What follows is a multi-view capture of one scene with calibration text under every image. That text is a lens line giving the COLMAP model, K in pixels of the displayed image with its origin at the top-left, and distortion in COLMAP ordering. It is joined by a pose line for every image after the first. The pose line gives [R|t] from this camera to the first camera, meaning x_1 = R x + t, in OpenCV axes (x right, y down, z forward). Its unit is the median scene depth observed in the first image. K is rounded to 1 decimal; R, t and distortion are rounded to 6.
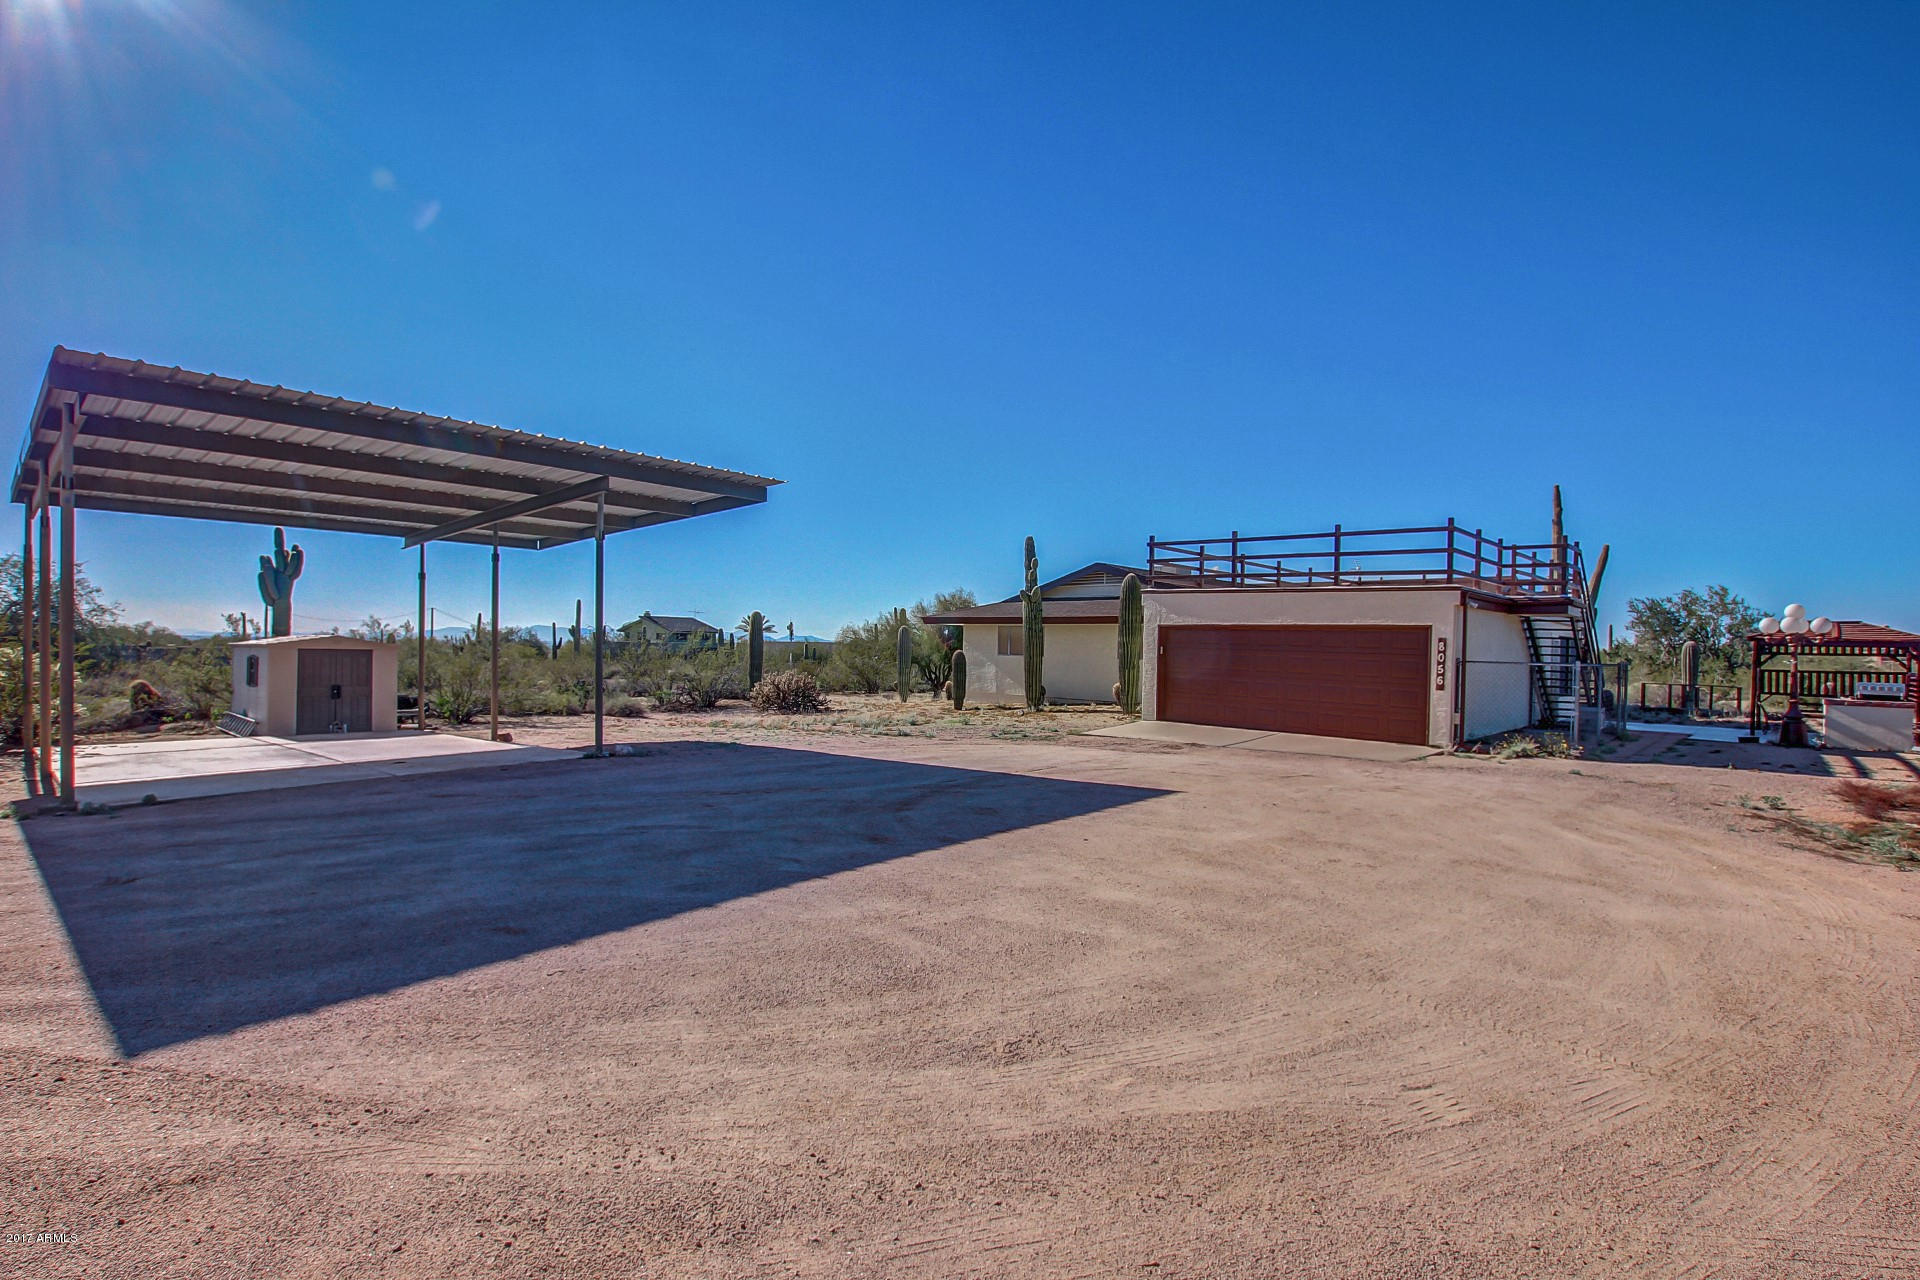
lens RADIAL K [[904.9, 0, 960.6], [0, 904.9, 646.3], [0, 0, 1]] dist [-0.004977, -0.000510]
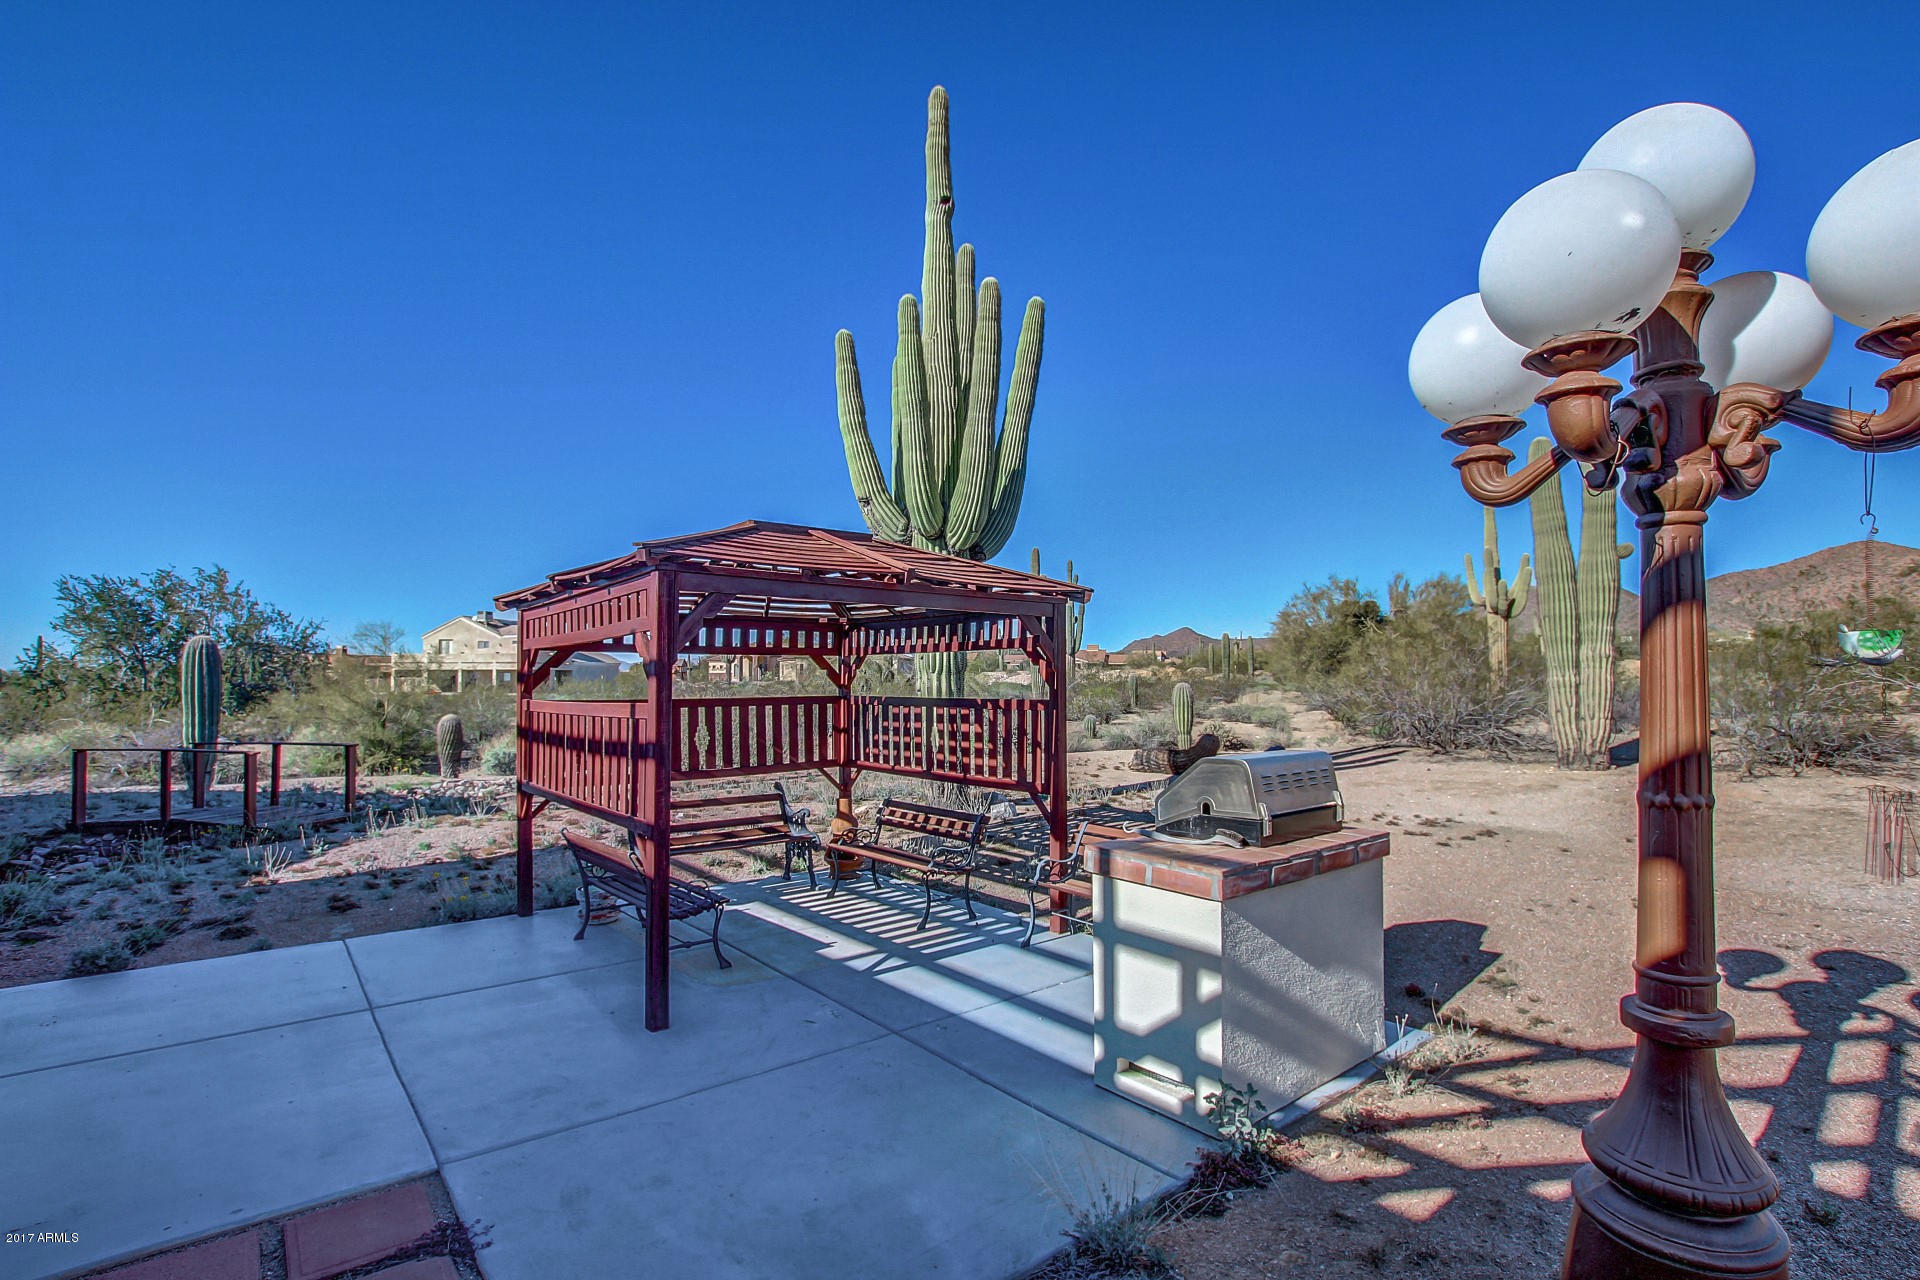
lens RADIAL K [[904.9, 0, 971.5], [0, 904.9, 668.9], [0, 0, 1]] dist [-0.004977, -0.000510]
pose [[0.147434, -0.005964, 0.989054, 0.269853], [0.004341, 0.999976, 0.005382, 0.006134], [-0.989062, 0.003500, 0.147457, 0.353944]]
